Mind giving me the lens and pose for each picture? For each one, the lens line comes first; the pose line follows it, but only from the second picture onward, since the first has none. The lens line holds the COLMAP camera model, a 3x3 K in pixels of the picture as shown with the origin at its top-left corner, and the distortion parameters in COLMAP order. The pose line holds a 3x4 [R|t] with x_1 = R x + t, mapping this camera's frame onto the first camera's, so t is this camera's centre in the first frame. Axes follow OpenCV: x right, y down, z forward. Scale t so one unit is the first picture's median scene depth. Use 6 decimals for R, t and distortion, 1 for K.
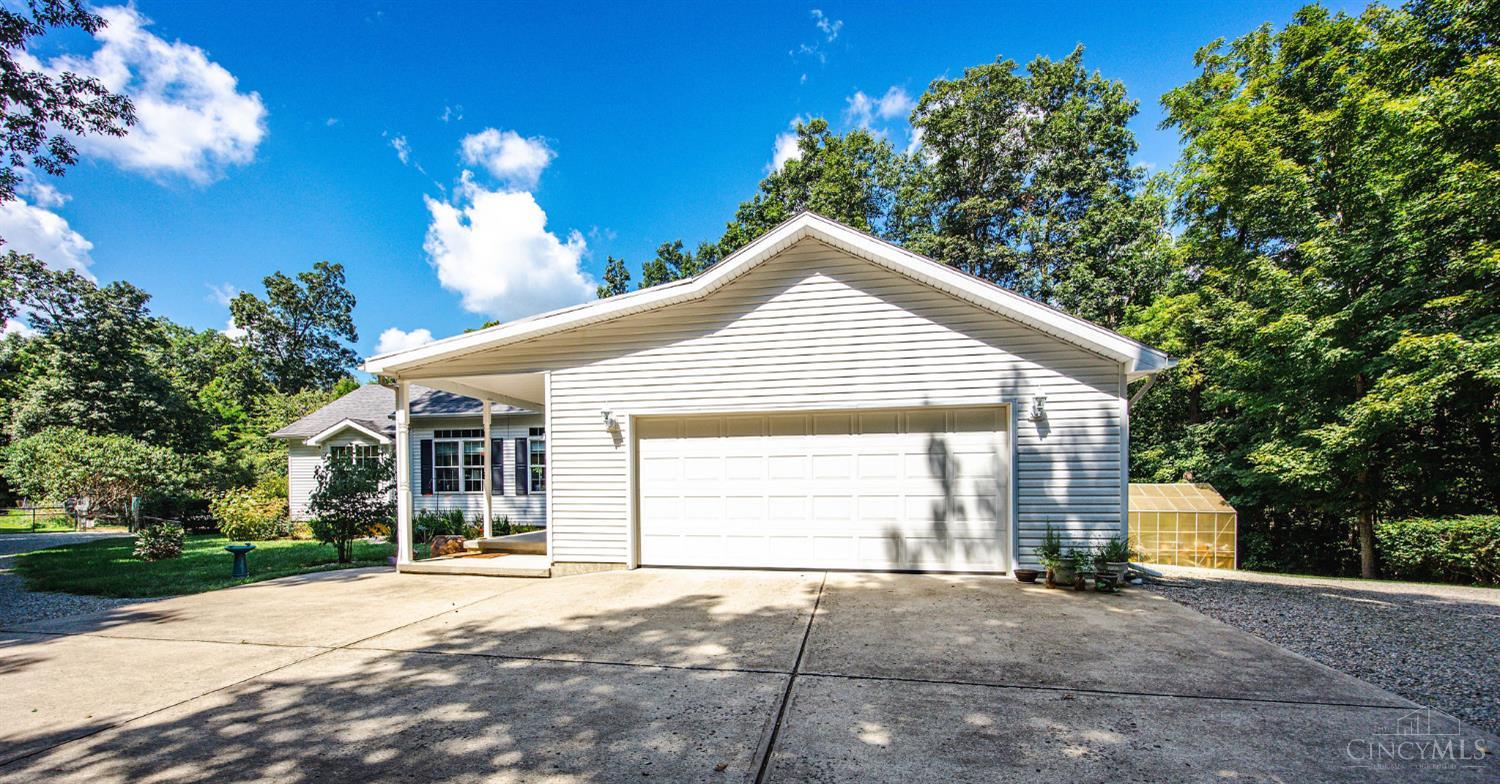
lens RADIAL K [[587.9, 0, 747.3], [0, 587.9, 490.9], [0, 0, 1]] dist [-0.009086, -0.000295]
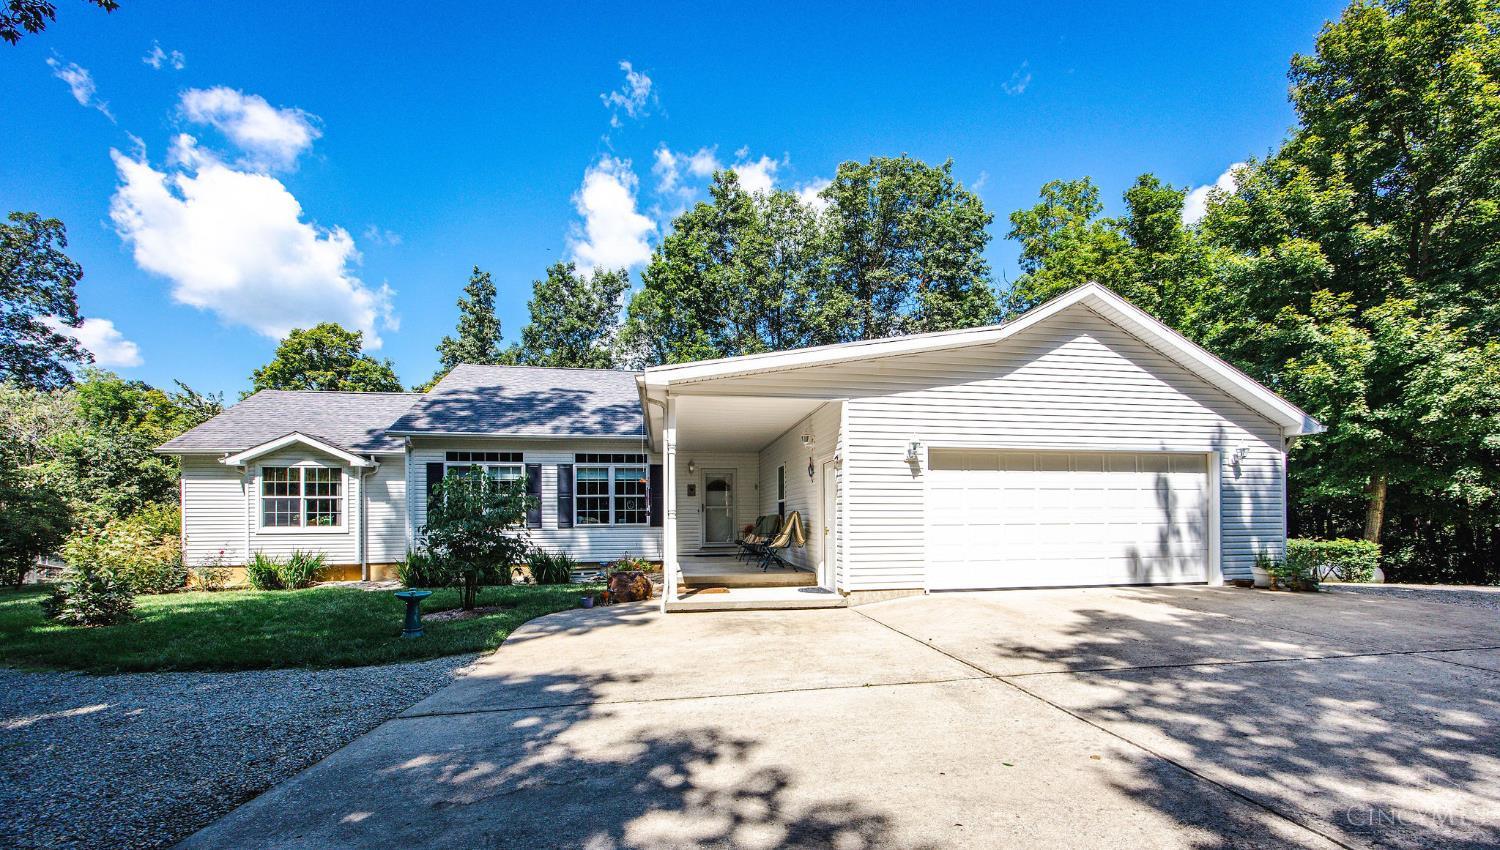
lens RADIAL K [[579.0, 0, 750.9], [0, 579.0, 514.2], [0, 0, 1]] dist [-0.030739, 0.010633]
pose [[0.933350, 0.002715, 0.358957, -0.436417], [0.004858, 0.999784, -0.020194, 0.005009], [-0.358934, 0.020592, 0.933136, 0.081117]]
